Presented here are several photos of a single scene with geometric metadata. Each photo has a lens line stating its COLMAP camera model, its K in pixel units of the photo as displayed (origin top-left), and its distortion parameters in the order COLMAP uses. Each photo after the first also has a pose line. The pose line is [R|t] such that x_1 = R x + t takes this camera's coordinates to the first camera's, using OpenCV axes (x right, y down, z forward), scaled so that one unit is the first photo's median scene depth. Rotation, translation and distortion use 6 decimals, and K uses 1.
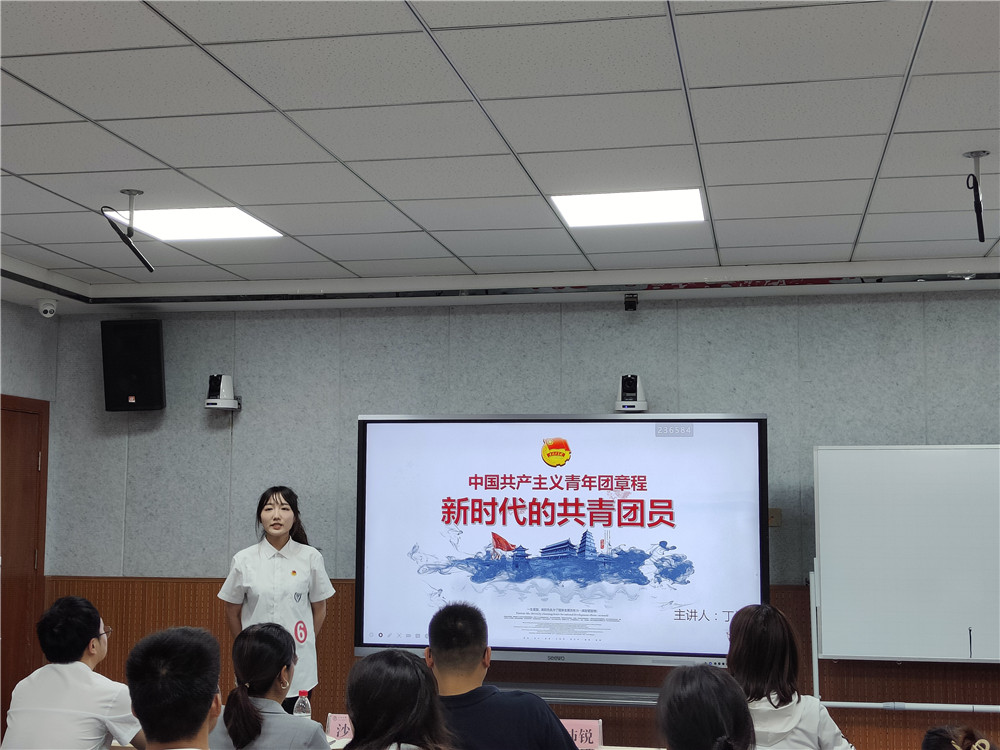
lens RADIAL K [[1380.5, 0, 486.8], [0, 1380.5, 375.8], [0, 0, 1]] dist [0.178196, -0.714052]
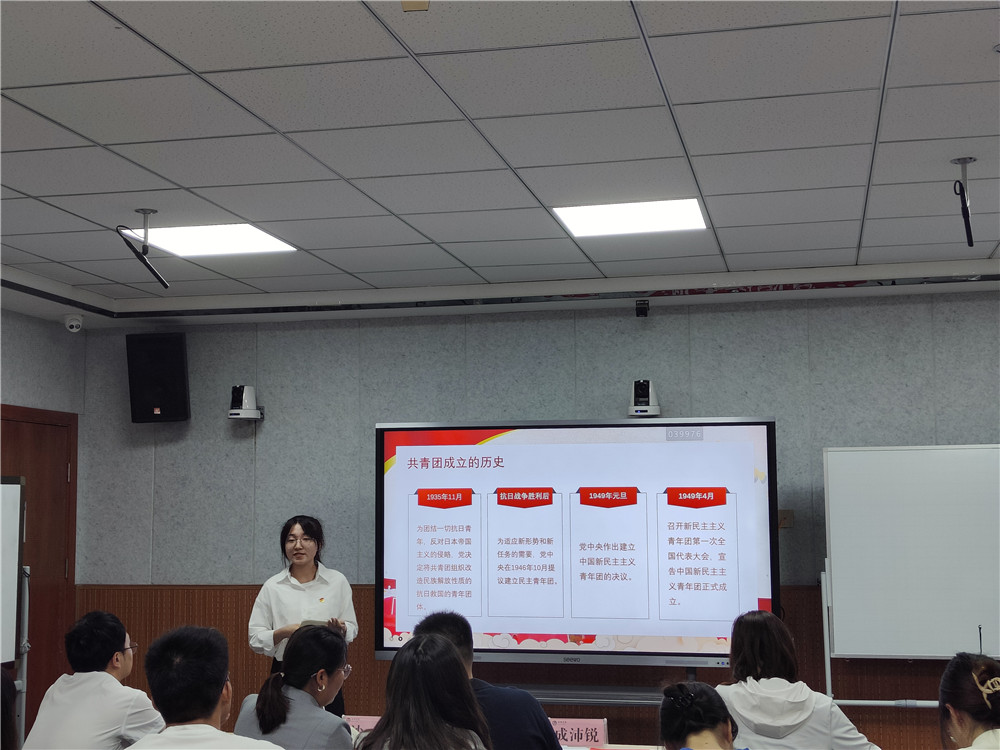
lens RADIAL K [[1383.0, 0, 499.1], [0, 1383.0, 375.3], [0, 0, 1]] dist [0.170910, -0.652725]
pose [[0.999645, -0.014875, -0.022116, 0.020141], [0.014804, 0.999885, -0.003351, -0.002150], [0.022163, 0.003023, 0.999750, -0.019813]]
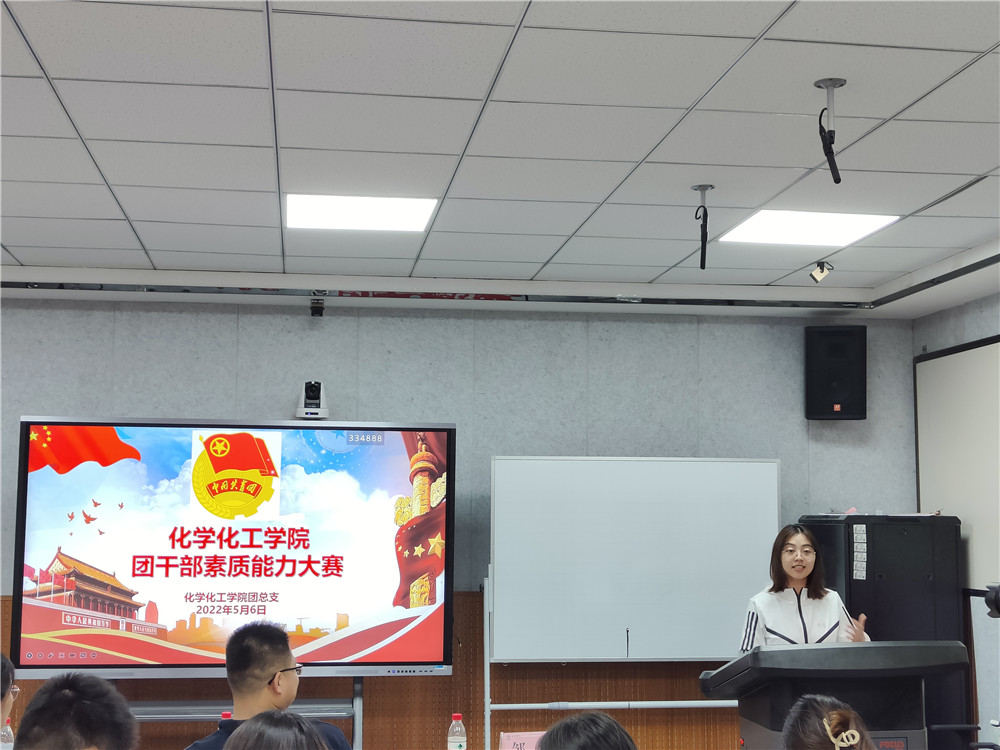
lens RADIAL K [[1377.8, 0, 492.7], [0, 1377.8, 365.1], [0, 0, 1]] dist [0.175914, -0.702181]
pose [[0.943180, 0.036930, 0.330223, -0.098329], [-0.031895, 0.999278, -0.020652, 0.003872], [-0.330748, 0.008946, 0.943677, 0.027115]]
